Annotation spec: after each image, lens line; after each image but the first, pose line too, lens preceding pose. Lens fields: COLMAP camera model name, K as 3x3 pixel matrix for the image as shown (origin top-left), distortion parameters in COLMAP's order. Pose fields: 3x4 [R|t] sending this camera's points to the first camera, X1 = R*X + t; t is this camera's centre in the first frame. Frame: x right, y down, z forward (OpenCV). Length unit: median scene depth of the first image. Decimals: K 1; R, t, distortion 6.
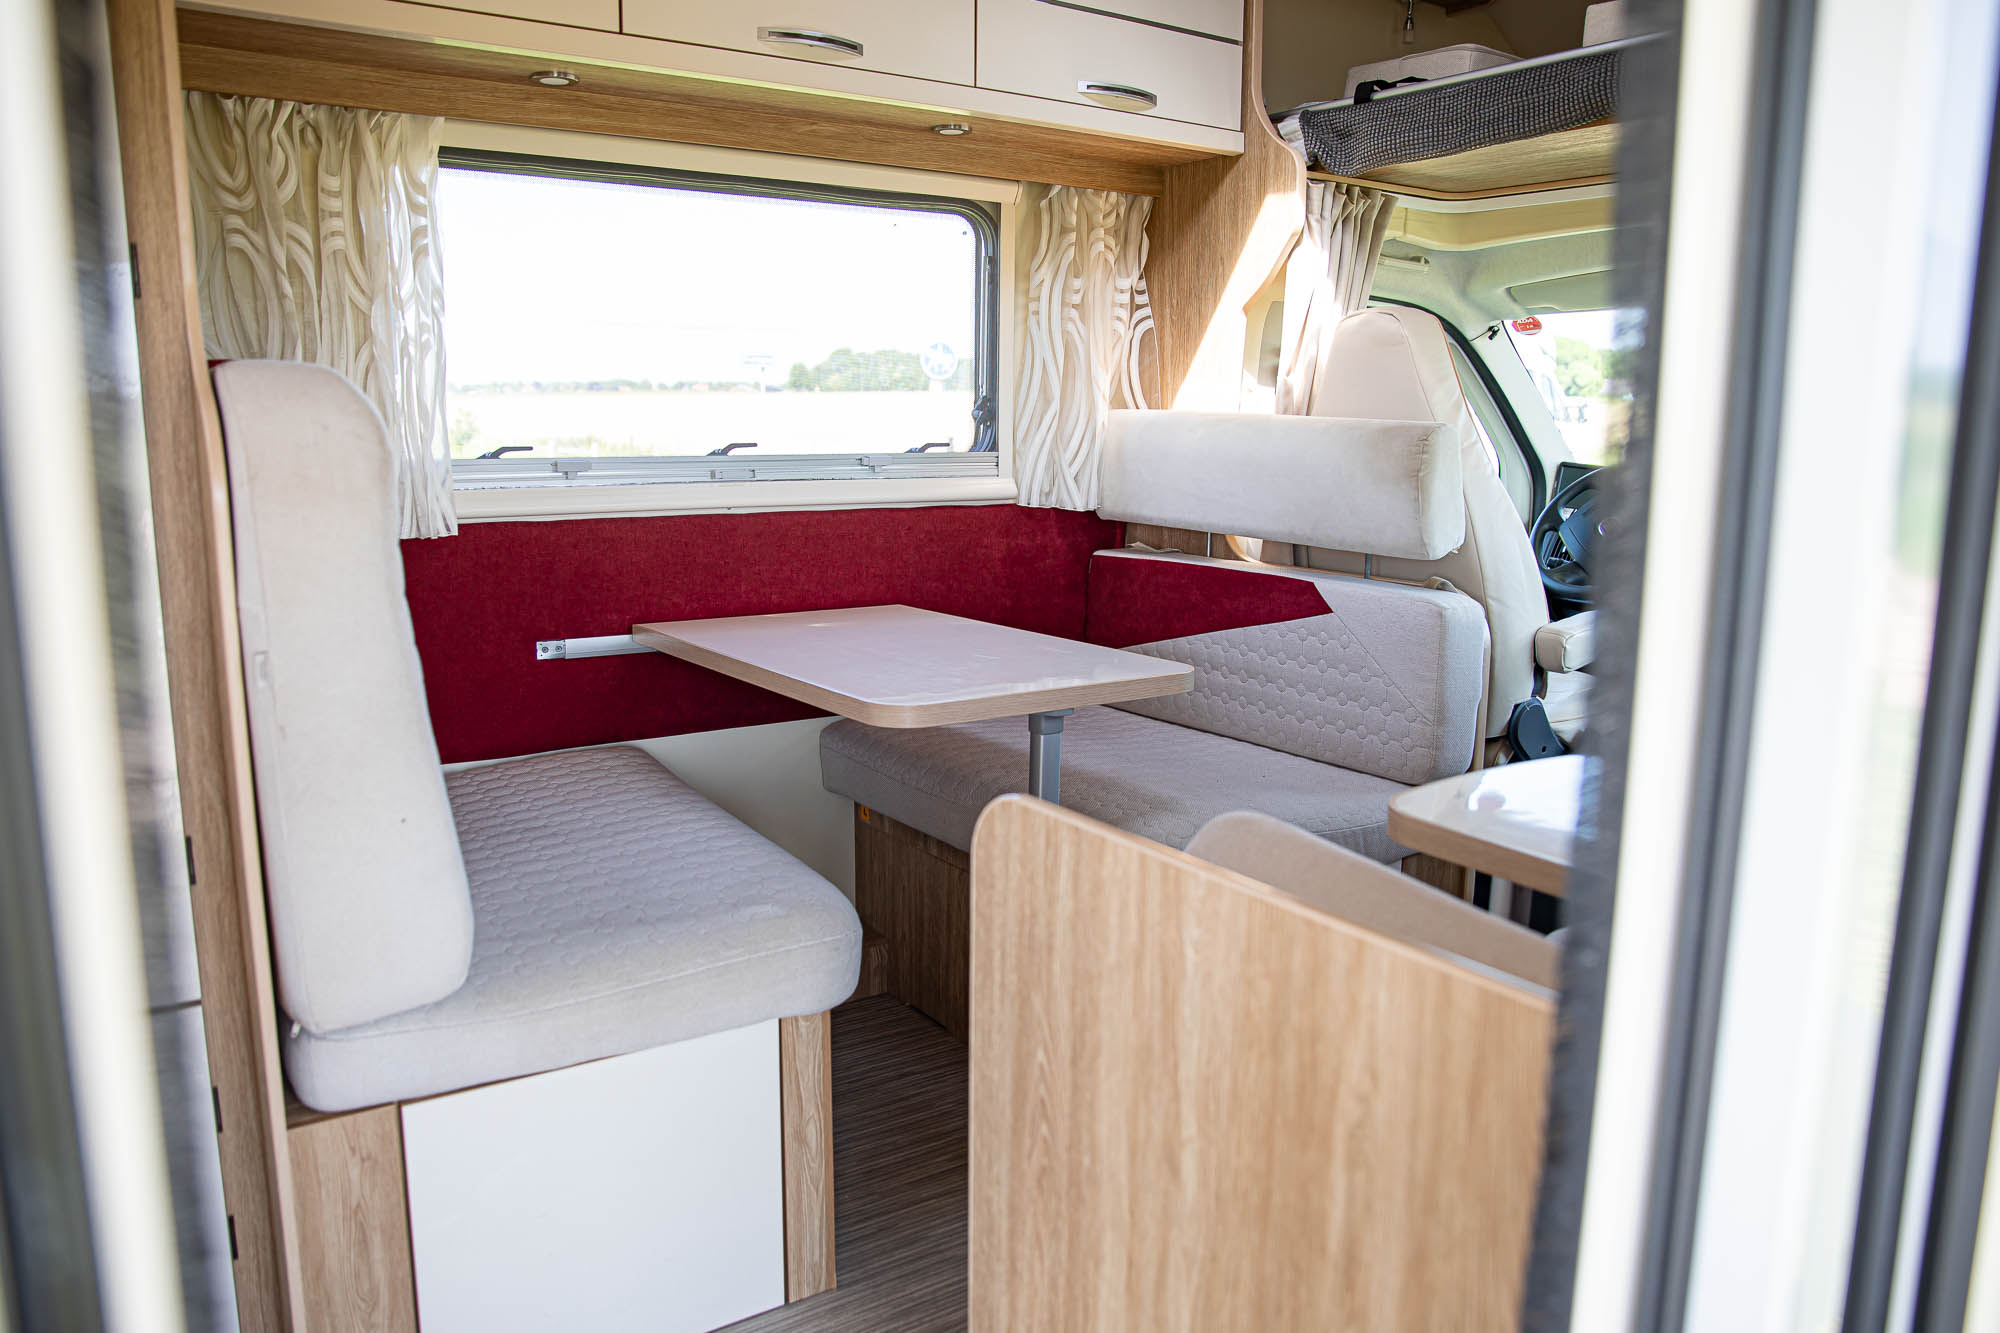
lens RADIAL K [[1408.1, 0, 1000.0], [0, 1408.1, 666.5], [0, 0, 1]] dist [-0.115077, 0.087207]
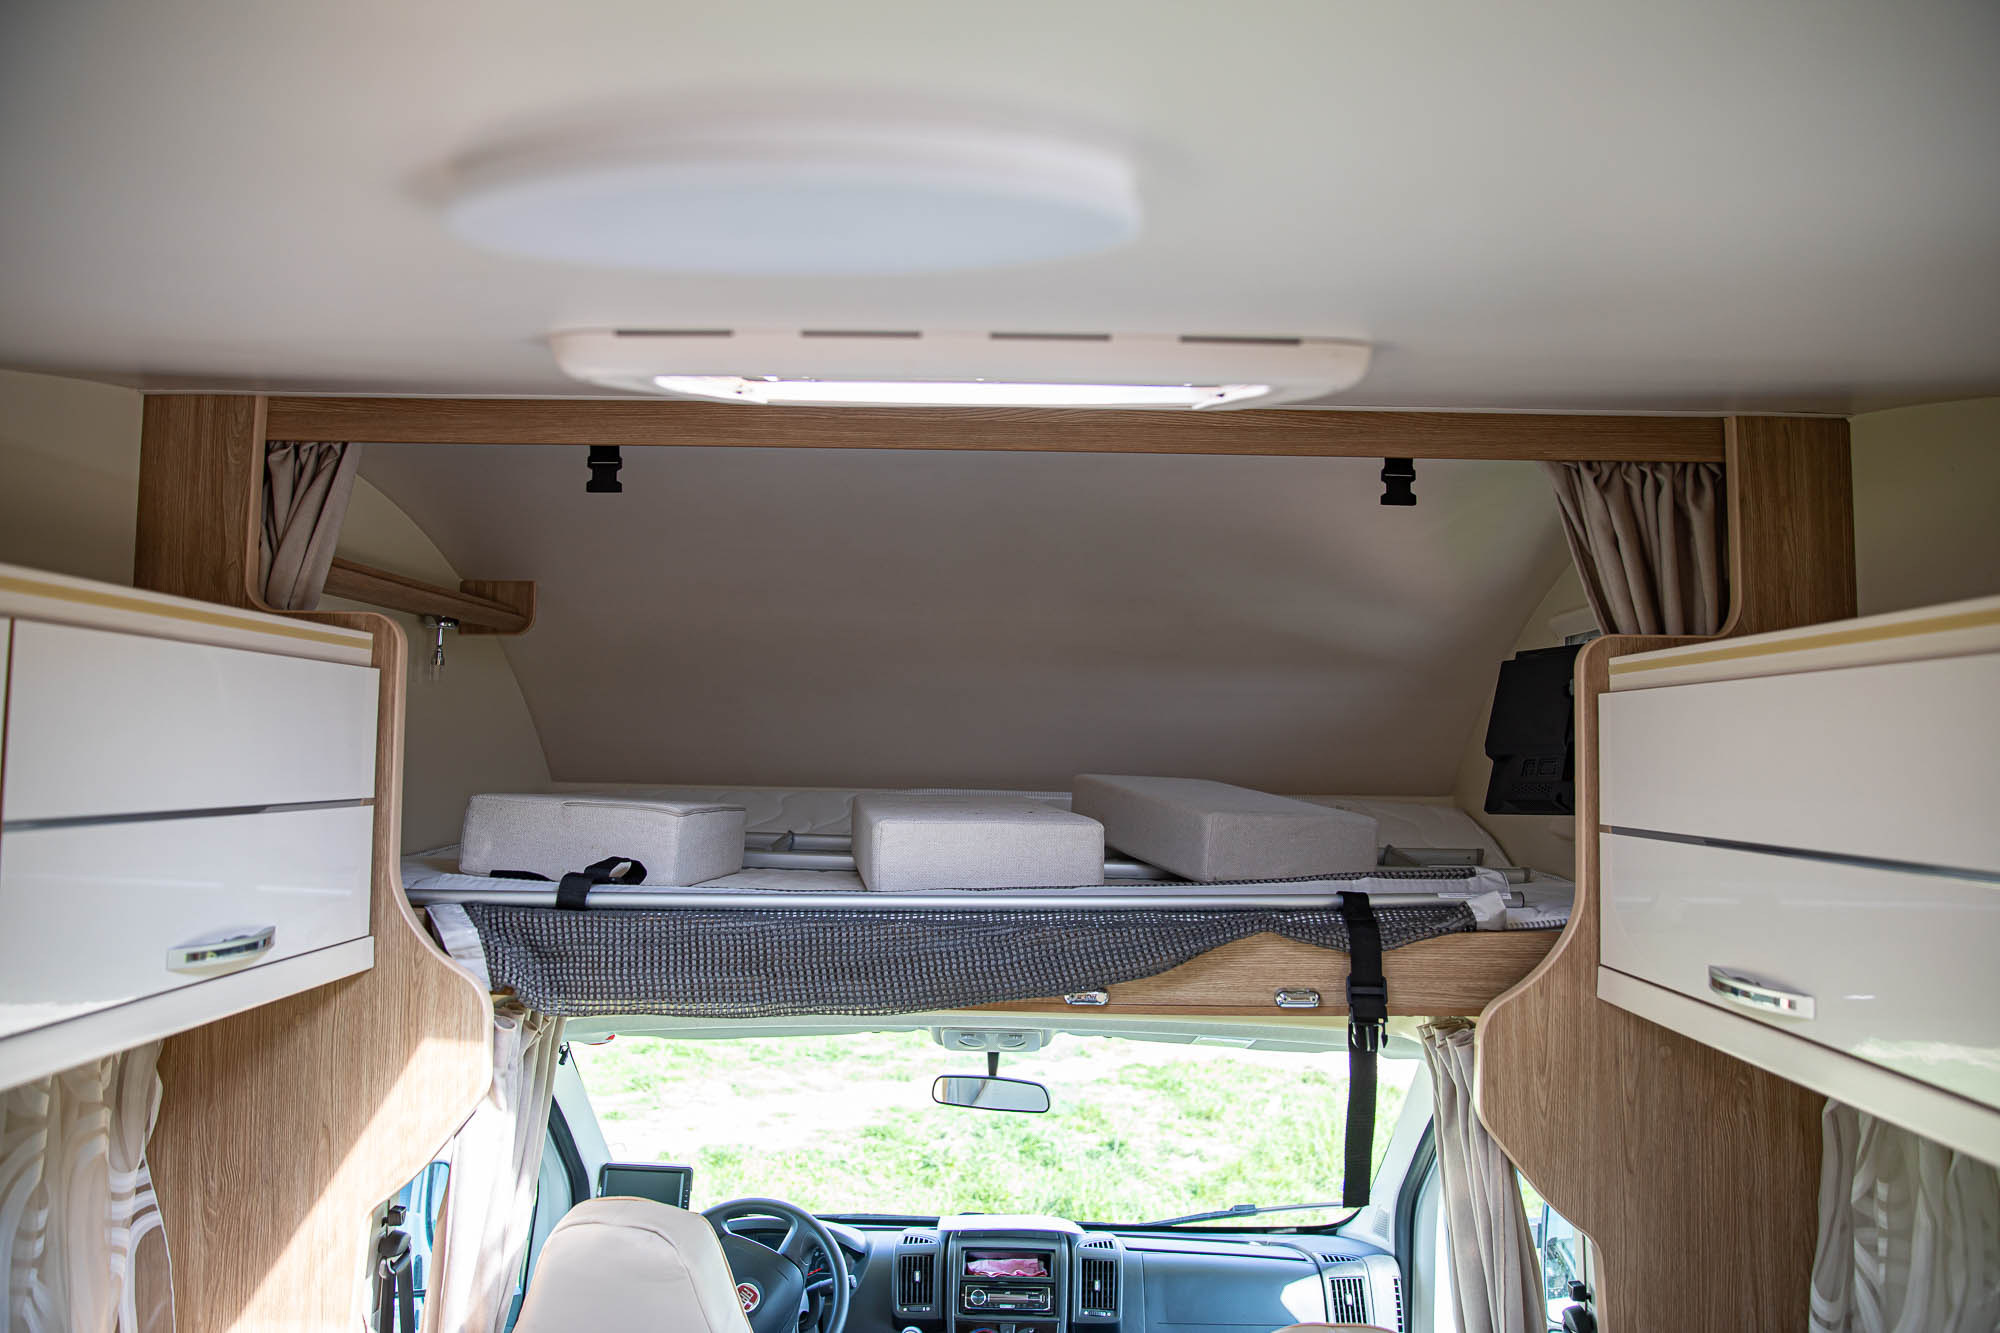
lens RADIAL K [[1359.2, 0, 1000.0], [0, 1359.2, 666.5], [0, 0, 1]] dist [-0.113938, 0.088795]
pose [[0.577385, 0.052081, 0.814809, -0.154834], [0.131585, 0.978982, -0.155817, -0.359646], [-0.805799, 0.197183, 0.558396, 0.386238]]
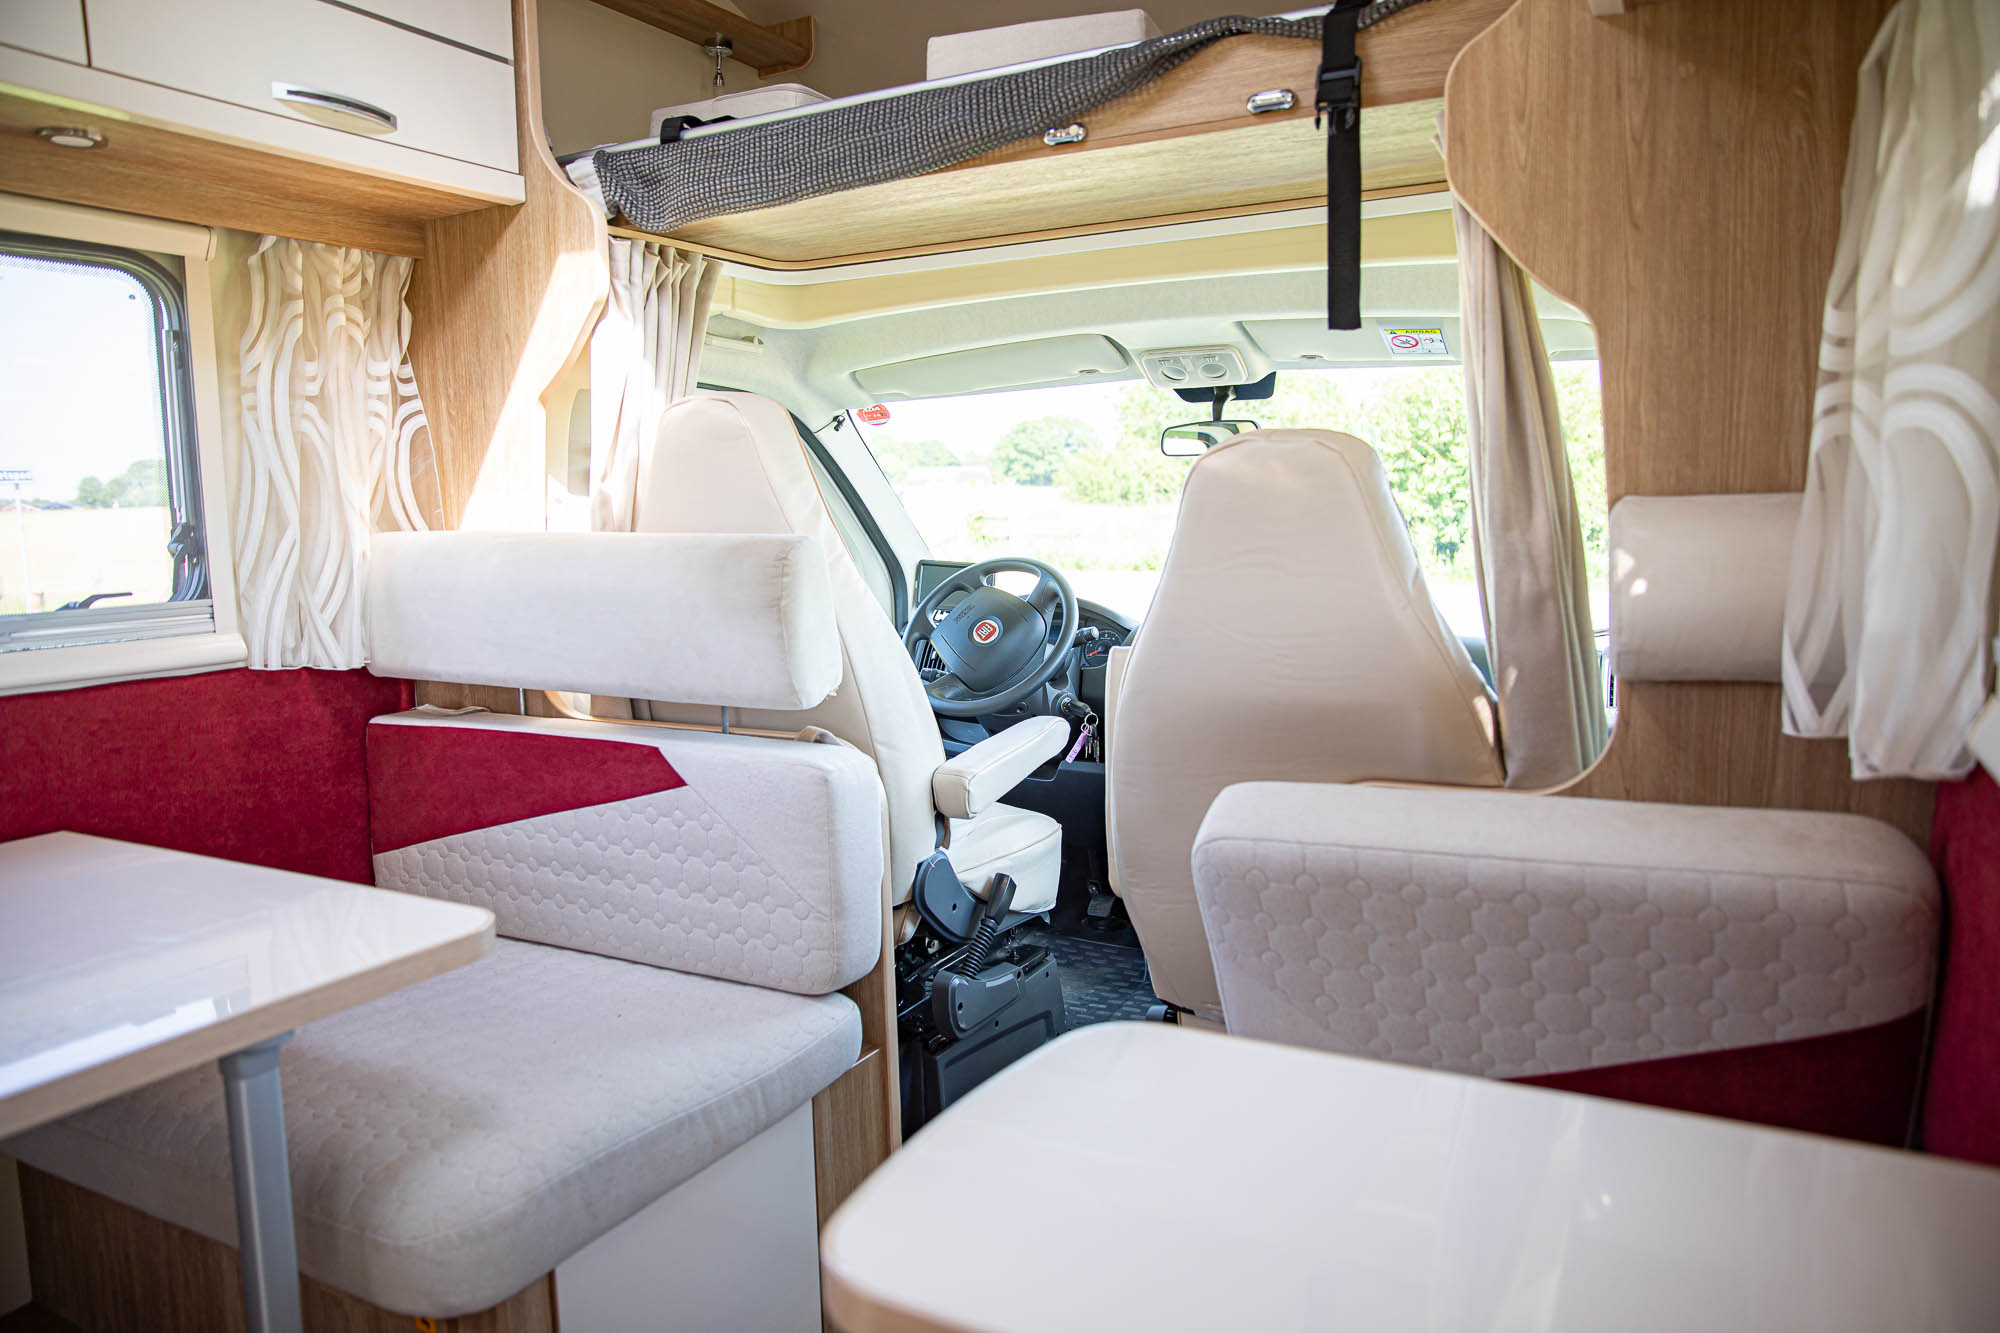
lens RADIAL K [[1359.2, 0, 1000.0], [0, 1359.2, 666.5], [0, 0, 1]] dist [-0.113938, 0.088795]
pose [[0.892221, -0.082100, 0.444074, 0.057838], [0.109292, 0.993360, -0.035935, -0.050408], [-0.438175, 0.080596, 0.895269, 0.219645]]
